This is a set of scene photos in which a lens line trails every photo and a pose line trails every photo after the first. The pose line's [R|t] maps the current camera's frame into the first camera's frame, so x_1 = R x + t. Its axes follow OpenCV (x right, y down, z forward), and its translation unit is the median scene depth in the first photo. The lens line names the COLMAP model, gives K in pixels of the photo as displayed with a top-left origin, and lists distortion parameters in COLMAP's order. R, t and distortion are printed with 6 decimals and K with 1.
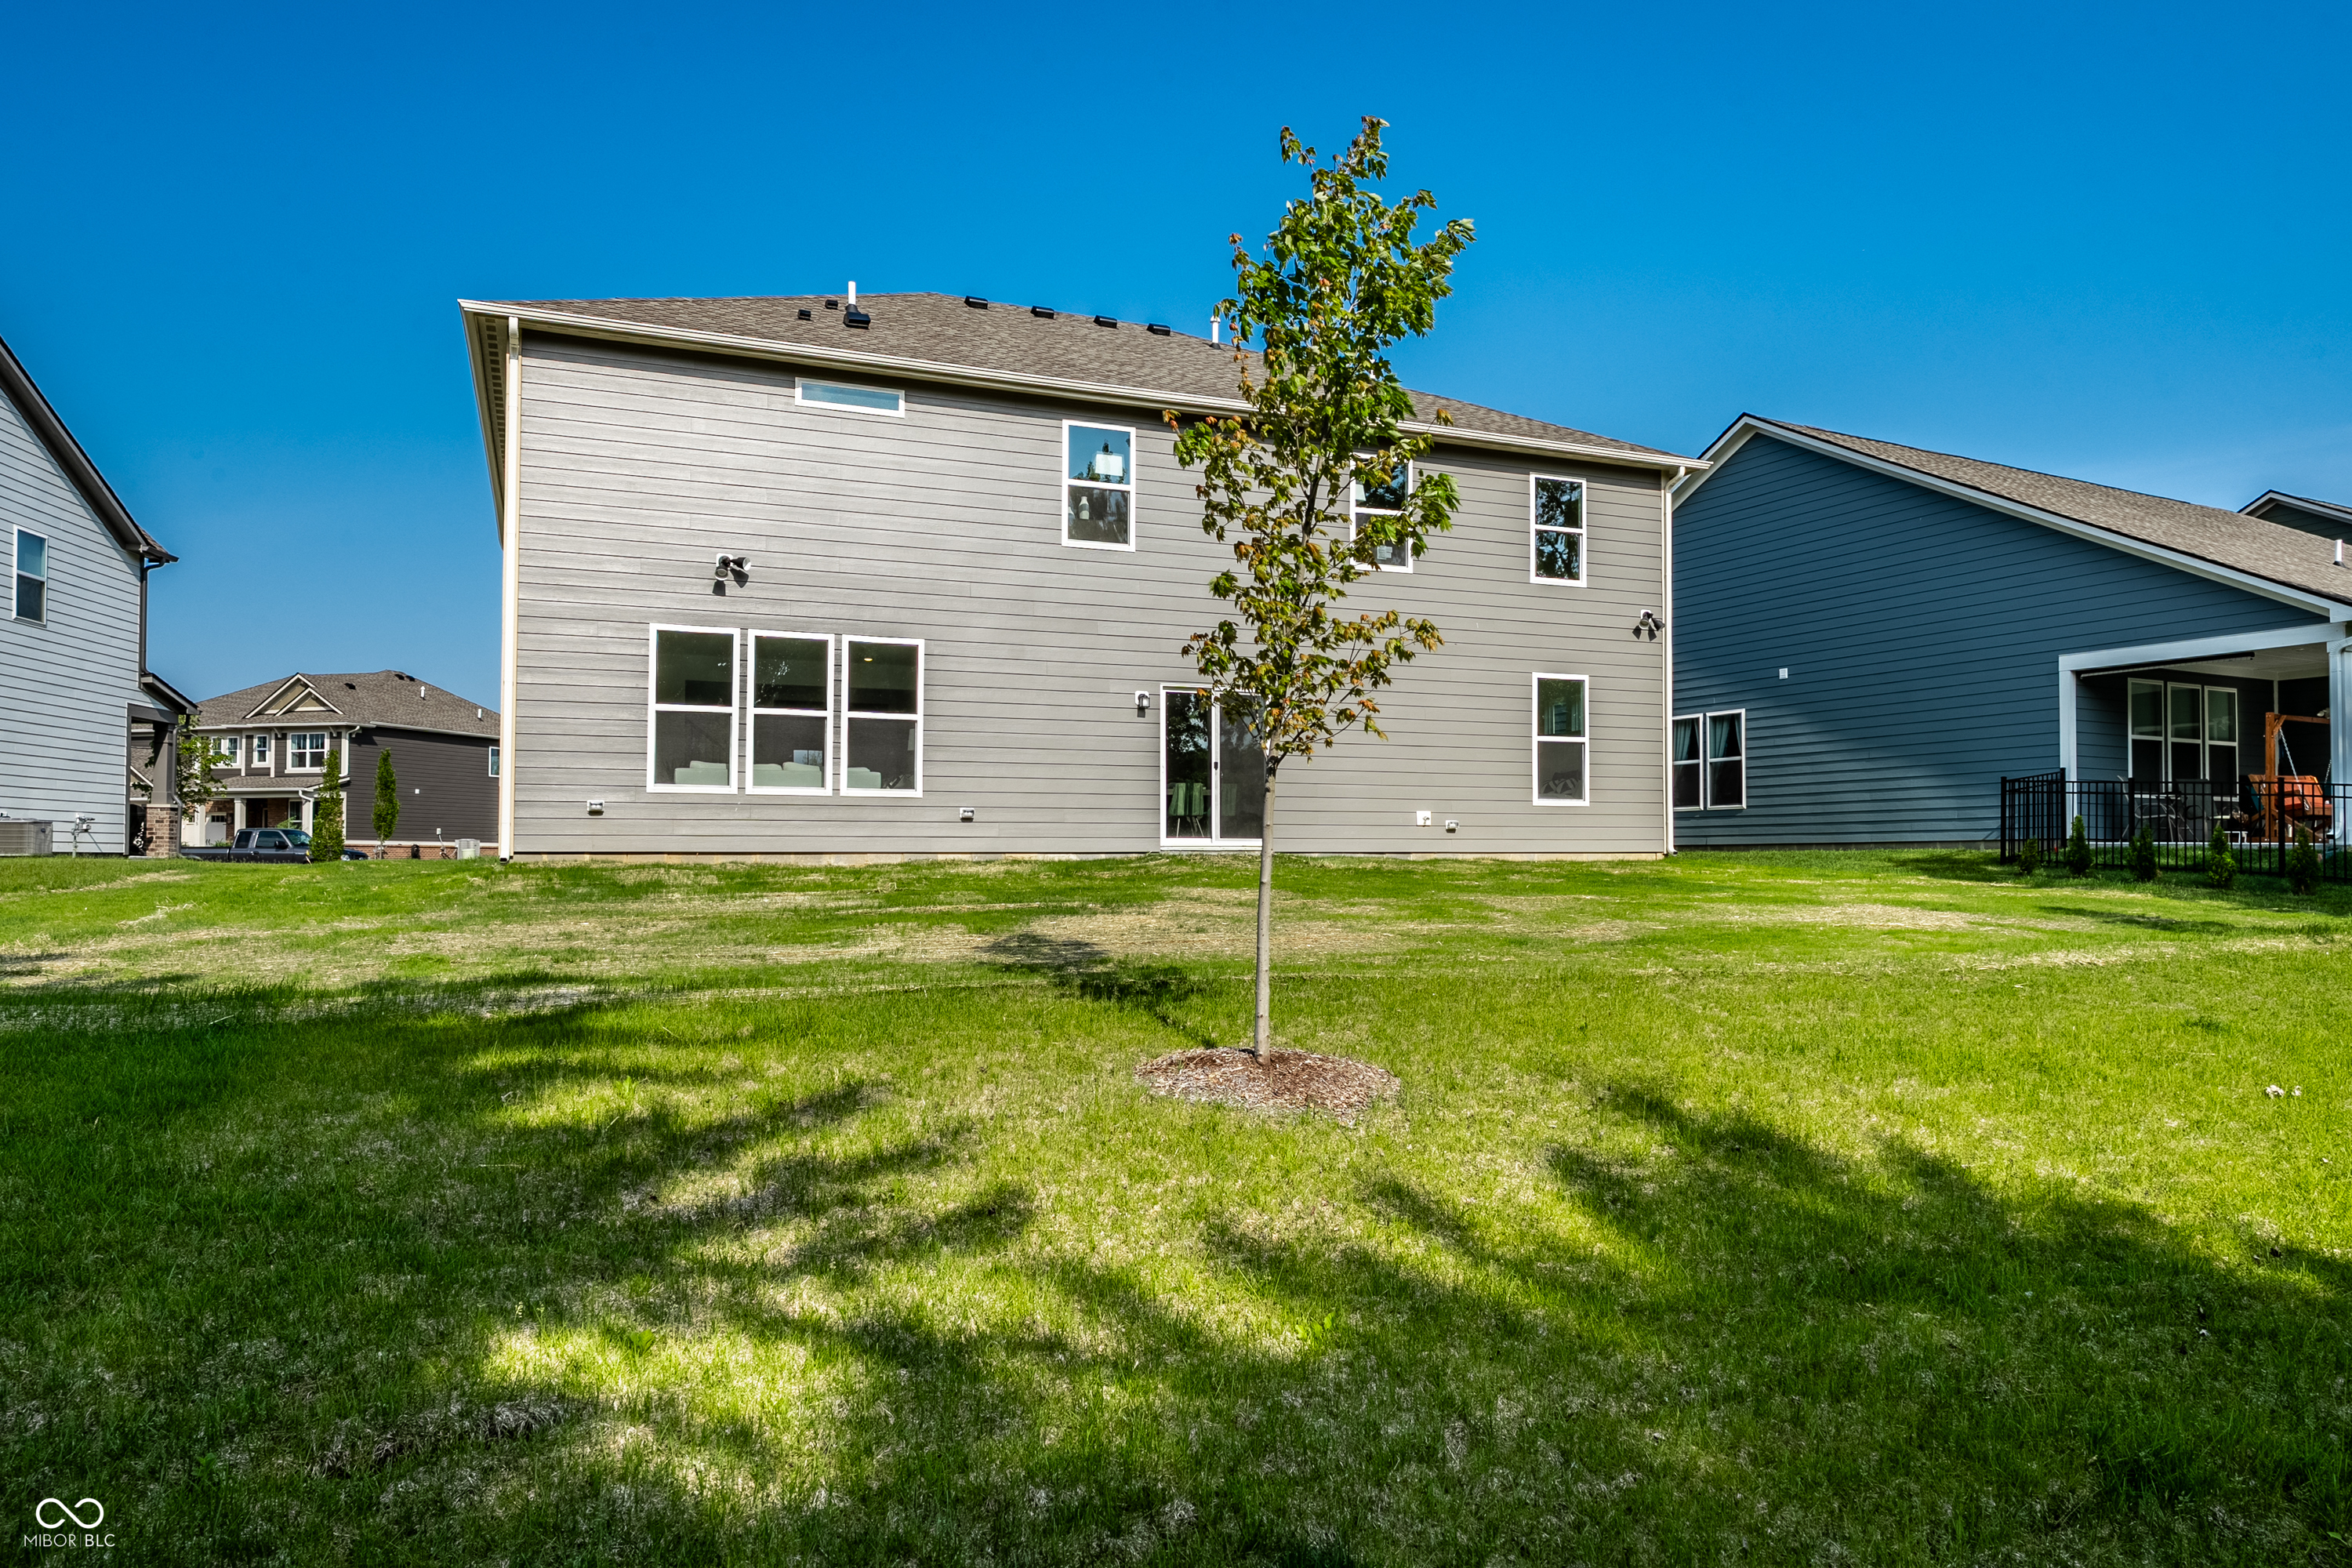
lens RADIAL K [[1541.5, 0, 1176.0], [0, 1541.5, 784.0], [0, 0, 1]] dist [-0.004095, -0.001471]
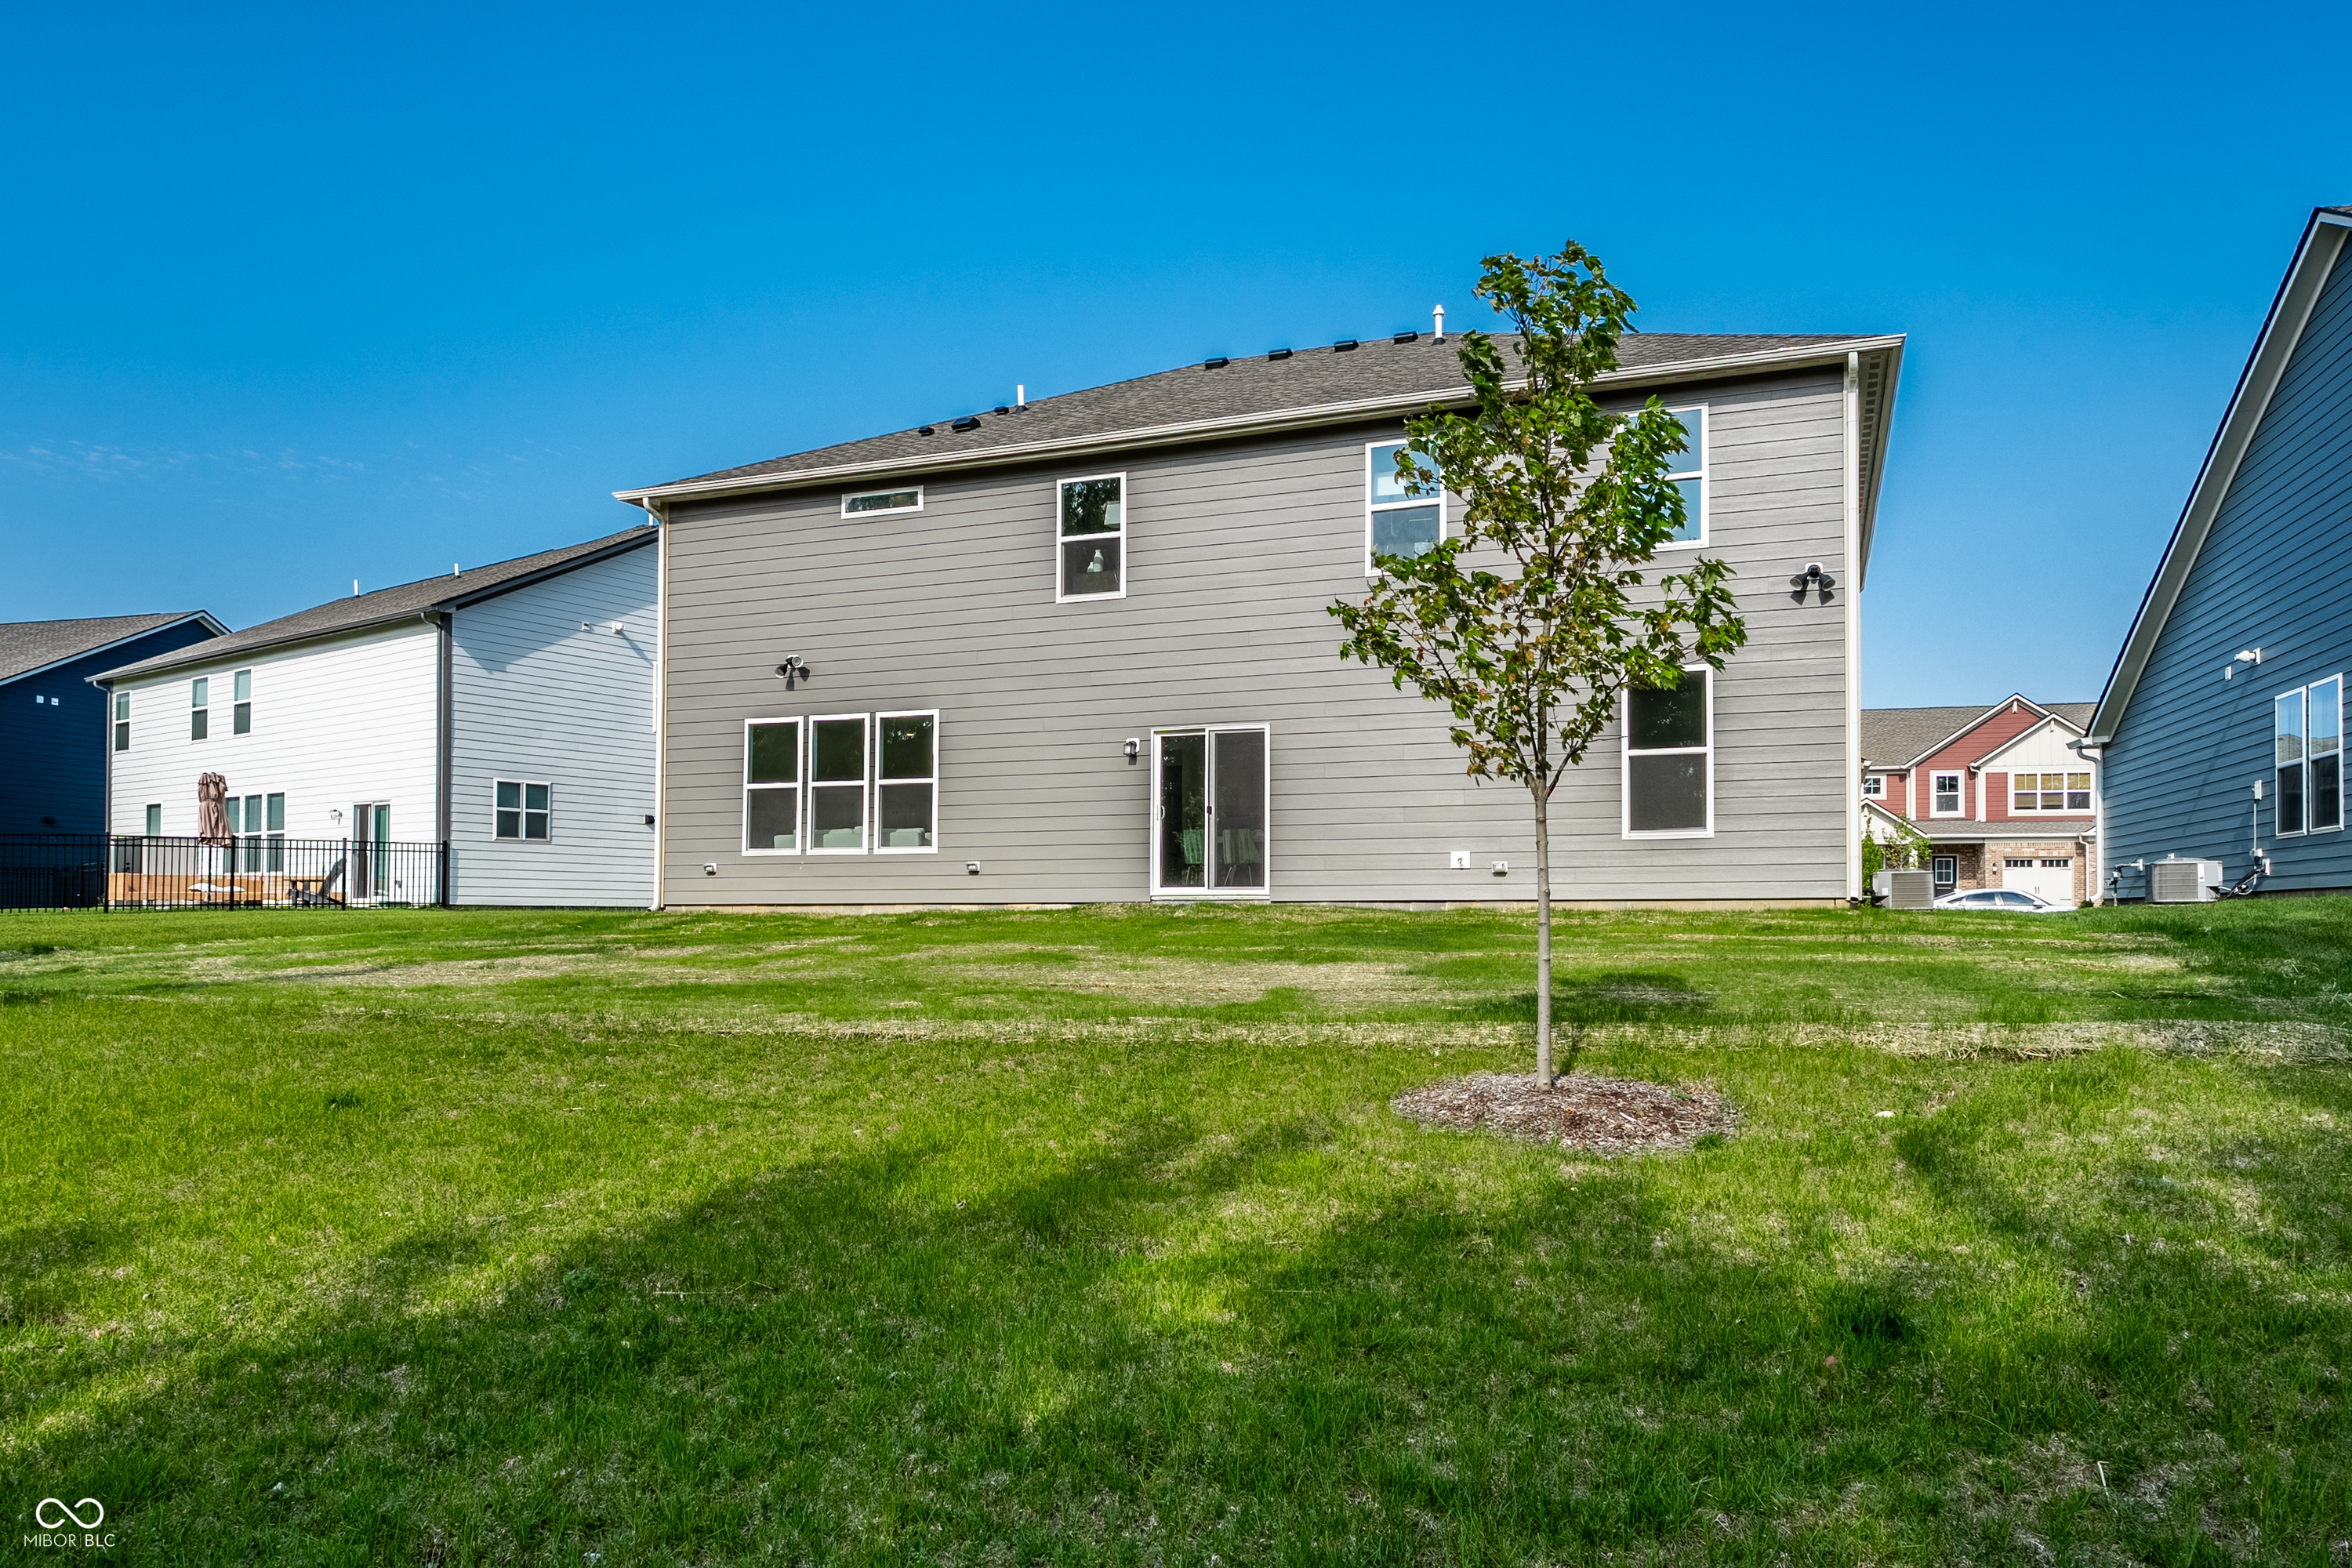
lens RADIAL K [[1499.8, 0, 1172.3], [0, 1499.8, 863.7], [0, 0, 1]] dist [-0.005168, 0.000496]
pose [[0.720719, -0.024339, -0.692800, 0.664688], [0.032408, 0.999474, -0.001399, 0.022093], [0.692469, -0.021444, 0.721129, 0.329701]]
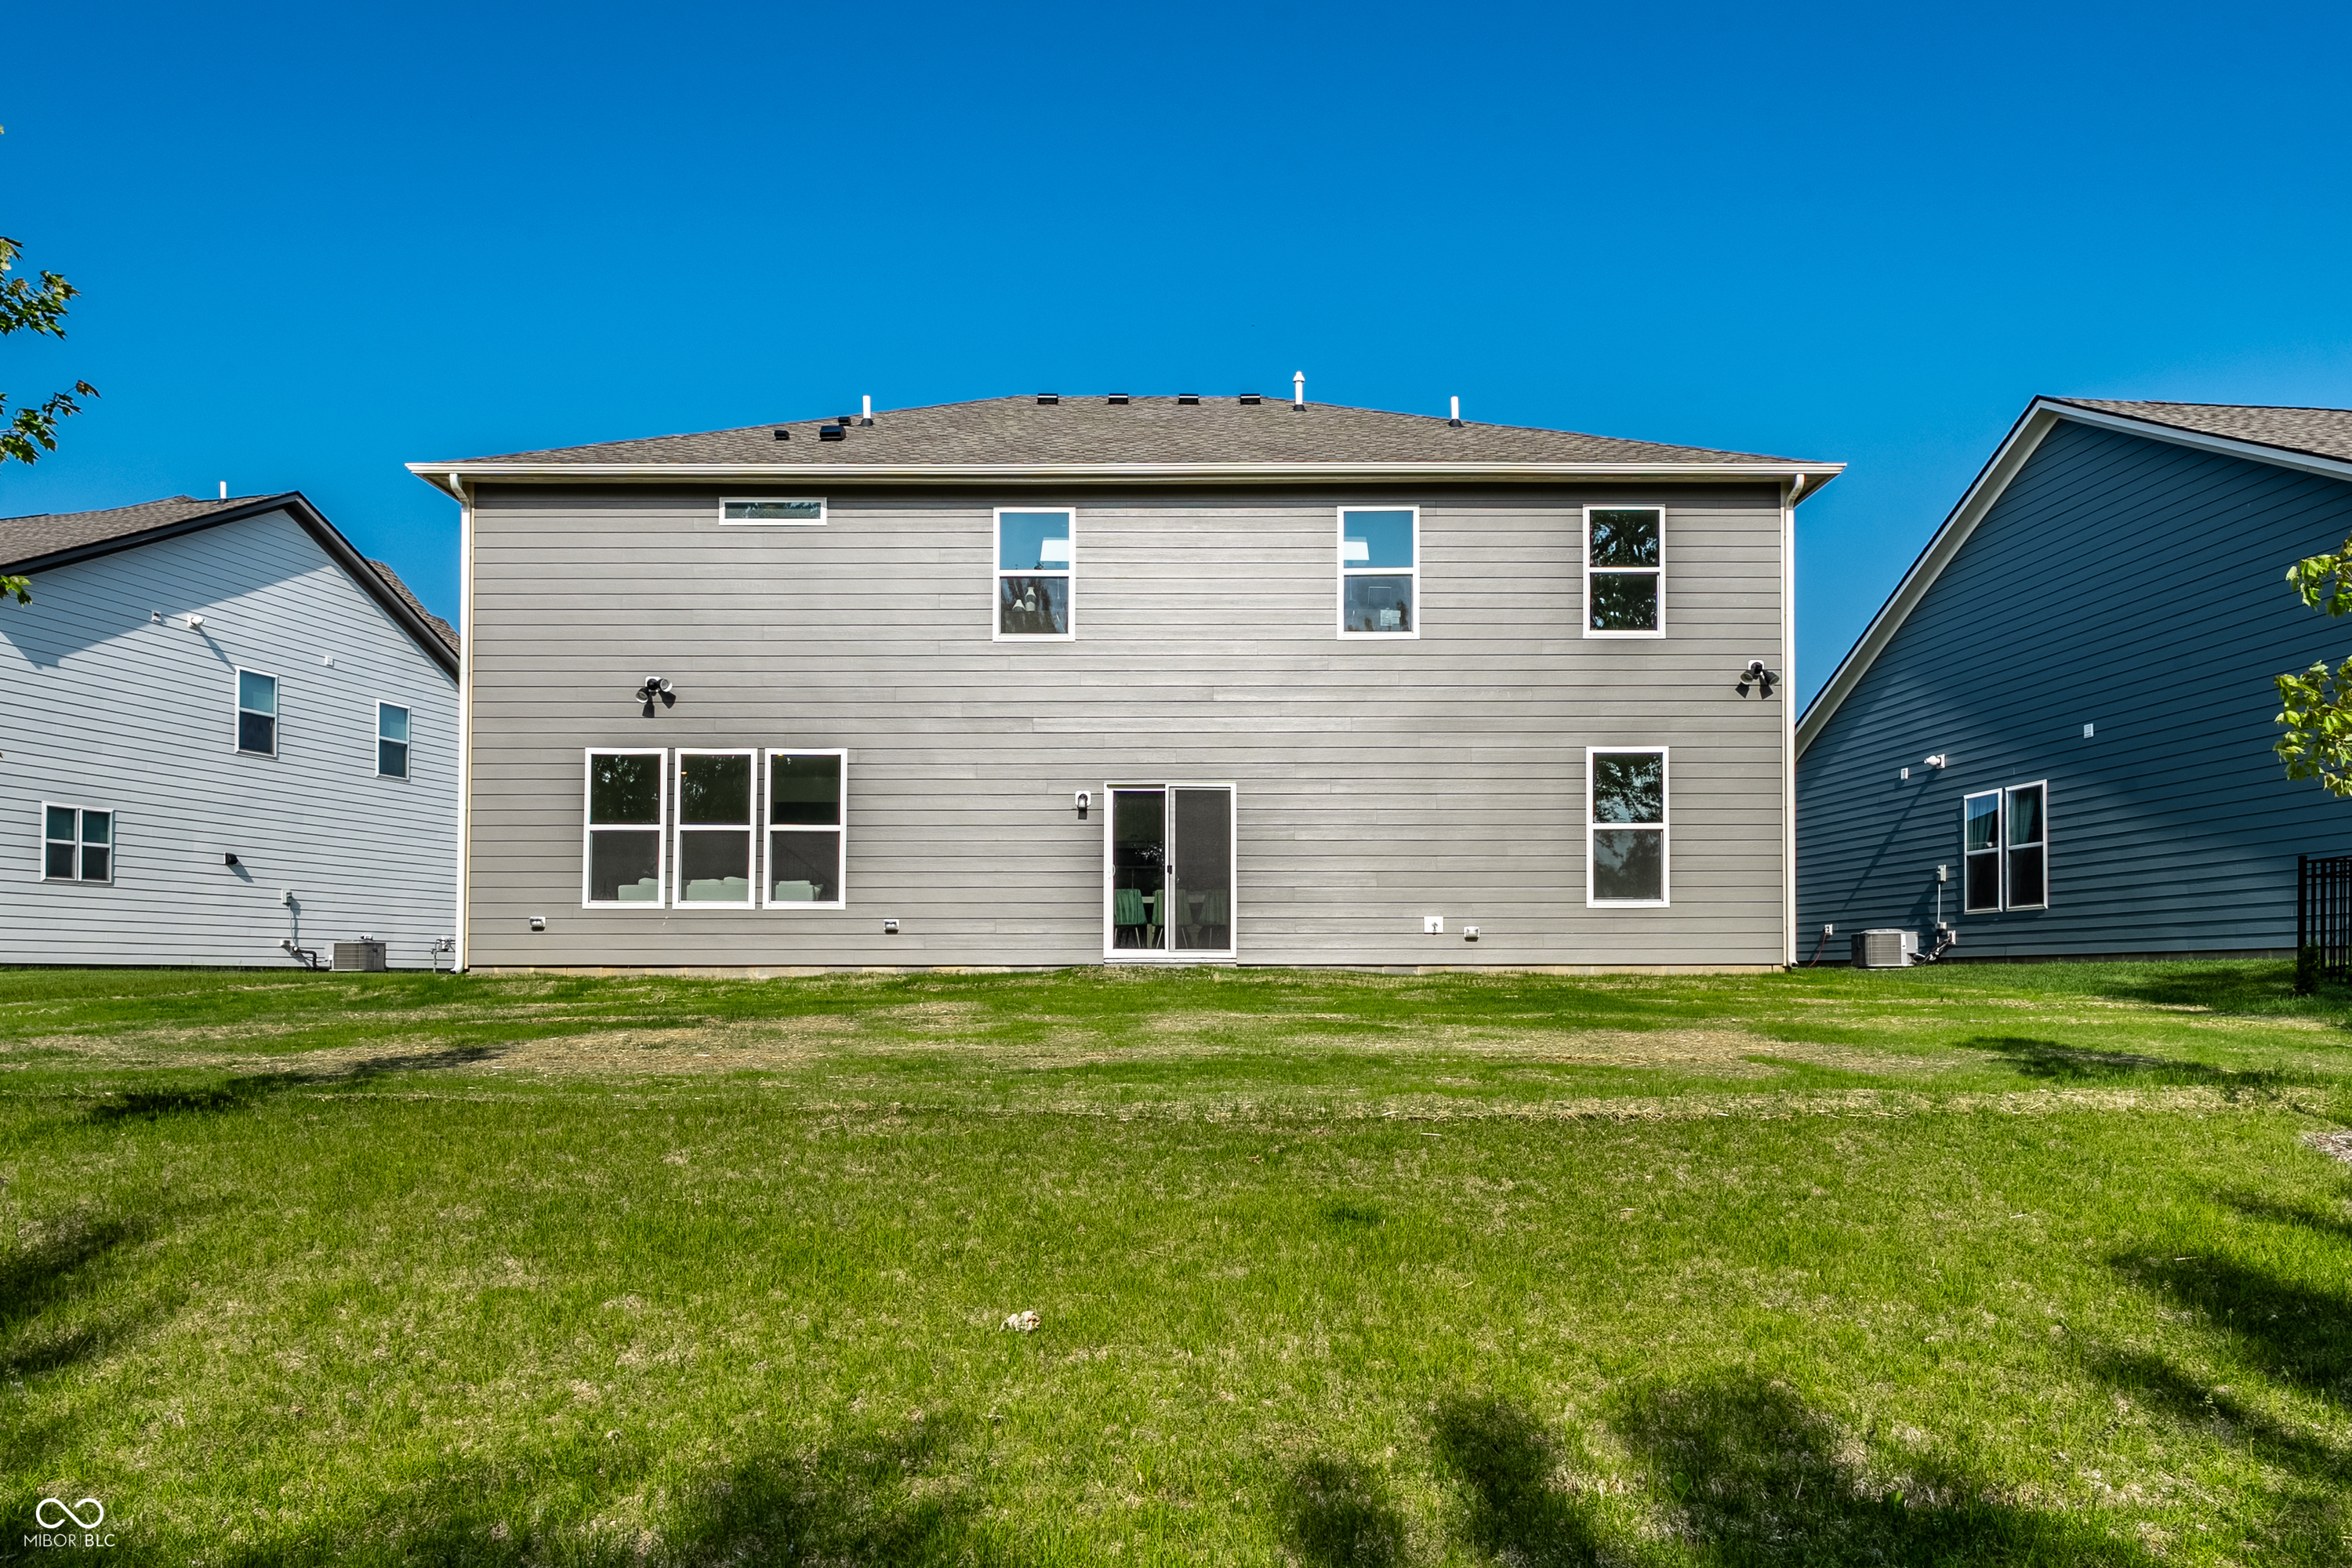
lens RADIAL K [[1532.6, 0, 1124.0], [0, 1532.6, 922.0], [0, 0, 1]] dist [-0.003474, -0.000682]
pose [[0.917473, -0.013102, -0.397582, 0.370383], [0.018223, 0.999793, 0.009105, 0.010628], [0.397381, -0.015598, 0.917521, 0.164781]]
